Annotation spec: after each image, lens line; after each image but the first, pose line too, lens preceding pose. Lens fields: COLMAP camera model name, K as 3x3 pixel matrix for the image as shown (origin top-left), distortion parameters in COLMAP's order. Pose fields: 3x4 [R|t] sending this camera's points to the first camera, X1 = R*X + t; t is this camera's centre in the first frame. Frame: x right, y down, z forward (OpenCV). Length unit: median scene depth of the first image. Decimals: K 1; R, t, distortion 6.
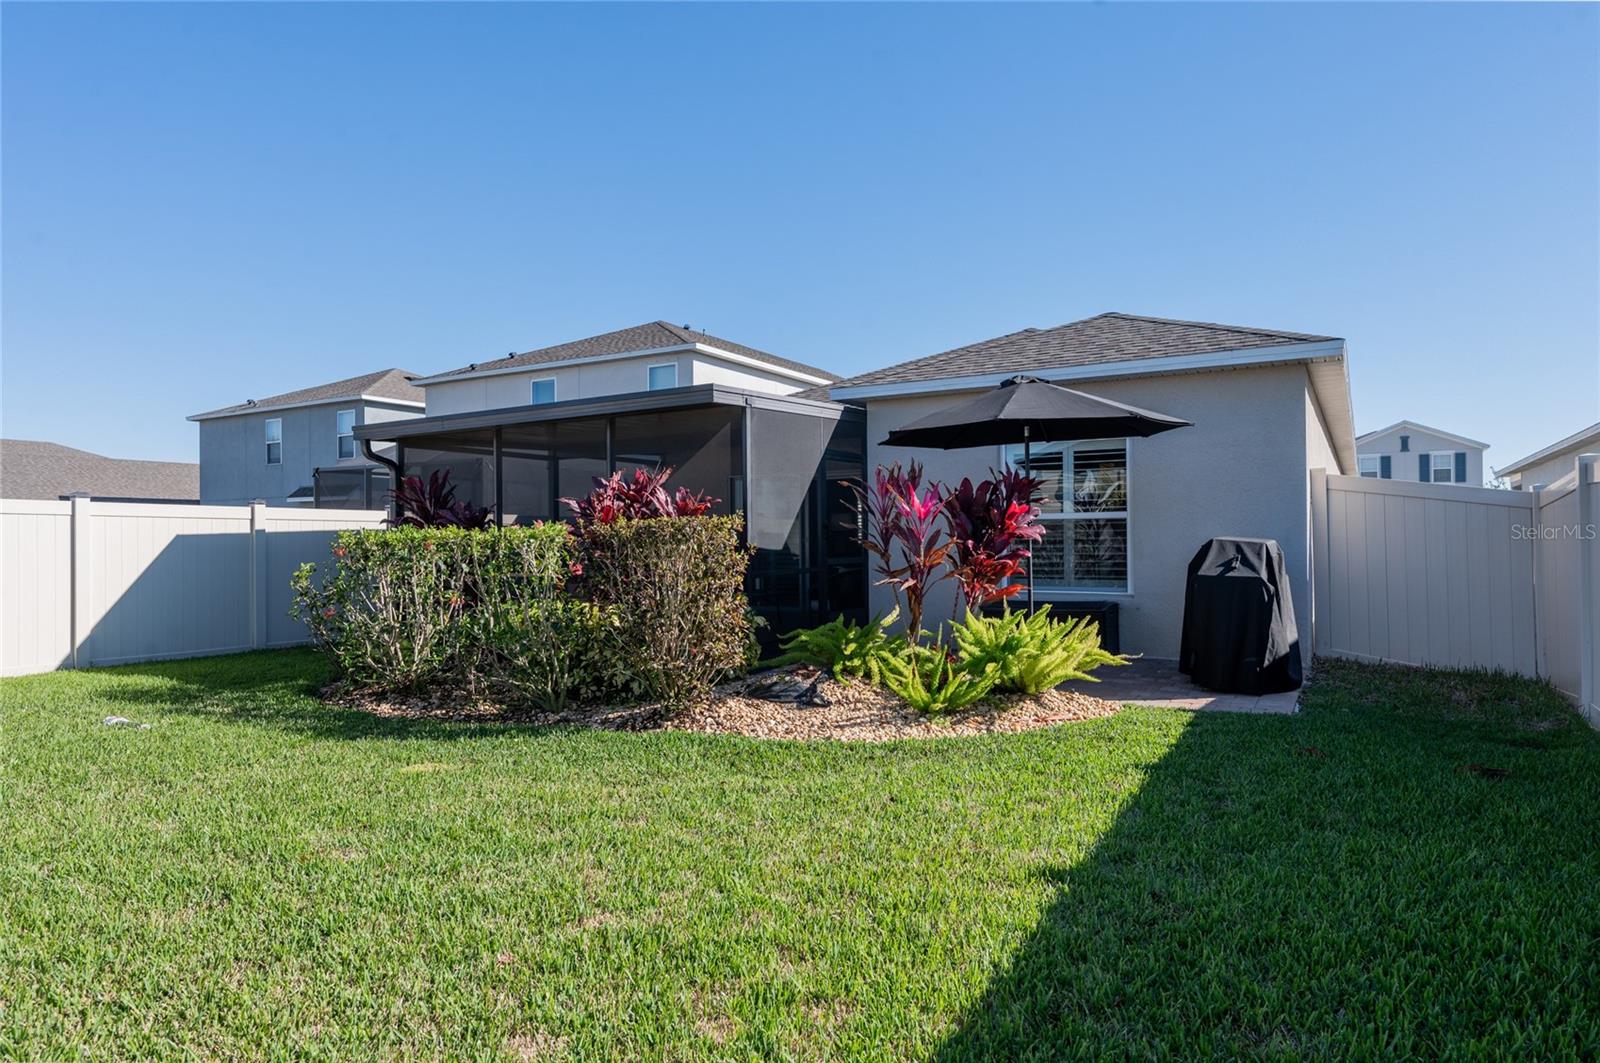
lens RADIAL K [[957.4, 0, 801.2], [0, 957.4, 528.6], [0, 0, 1]] dist [0.002667, 0.000295]
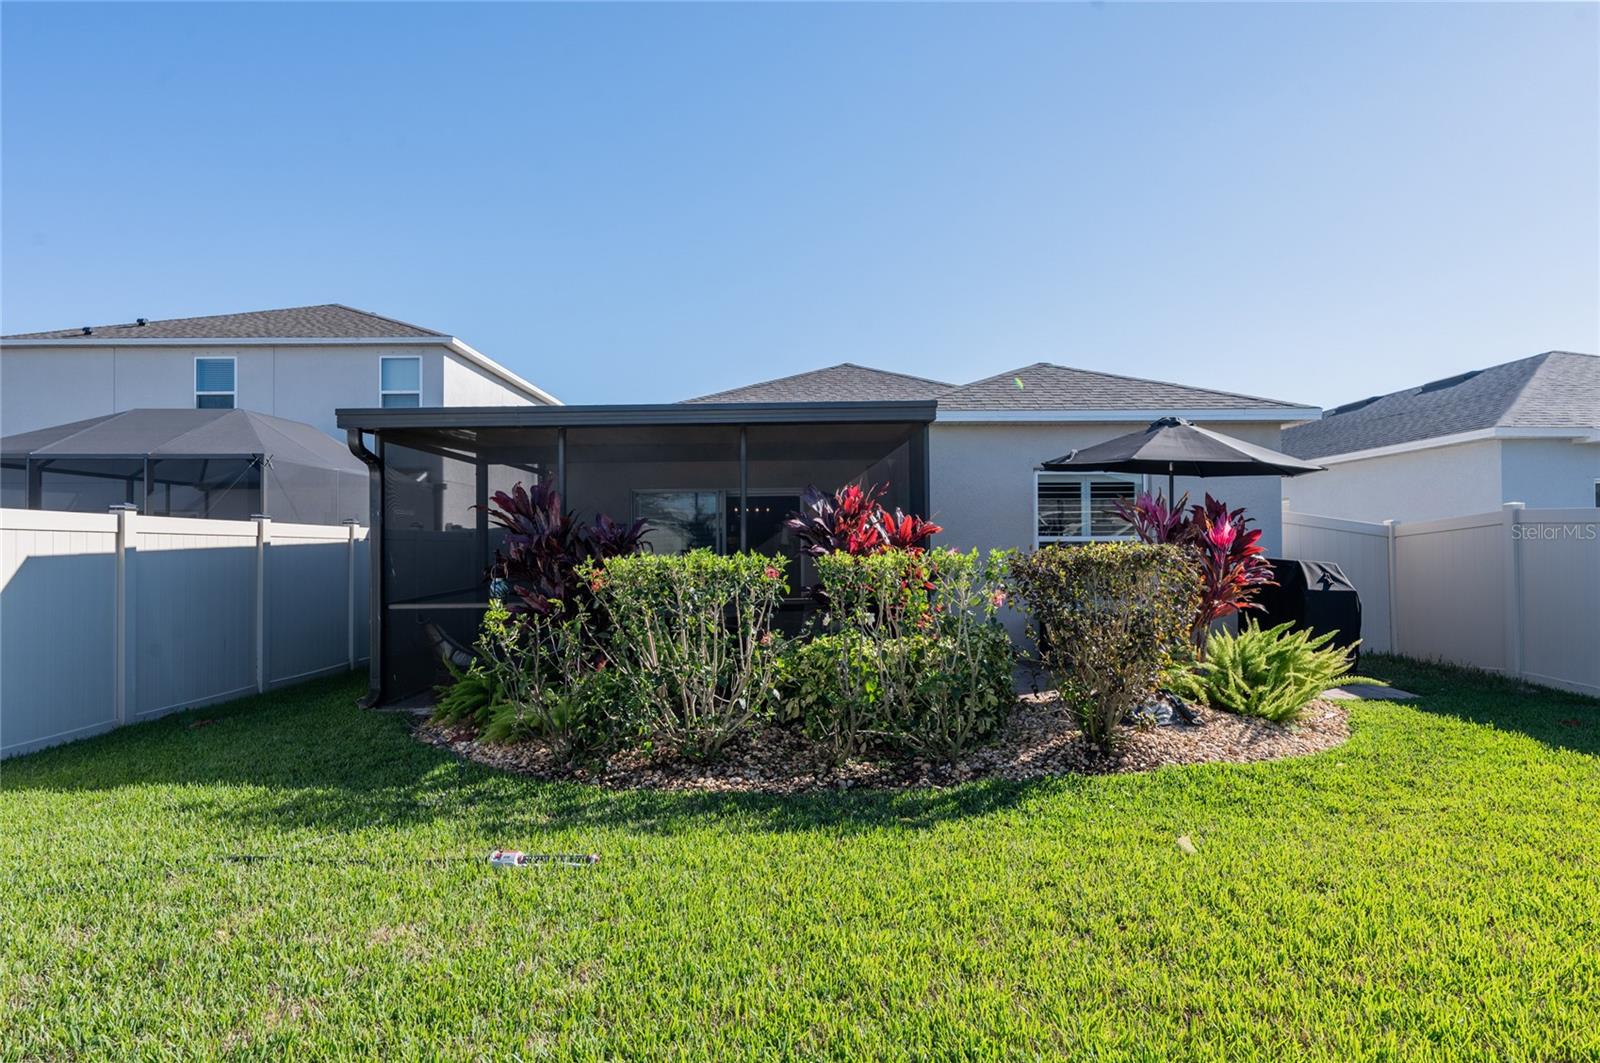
lens RADIAL K [[912.1, 0, 799.2], [0, 912.1, 537.1], [0, 0, 1]] dist [0.004202, 0.001111]
pose [[0.868211, 0.008942, 0.496115, -0.475293], [-0.005980, 0.999954, -0.007558, -0.004274], [-0.496160, 0.003595, 0.868224, 0.191089]]
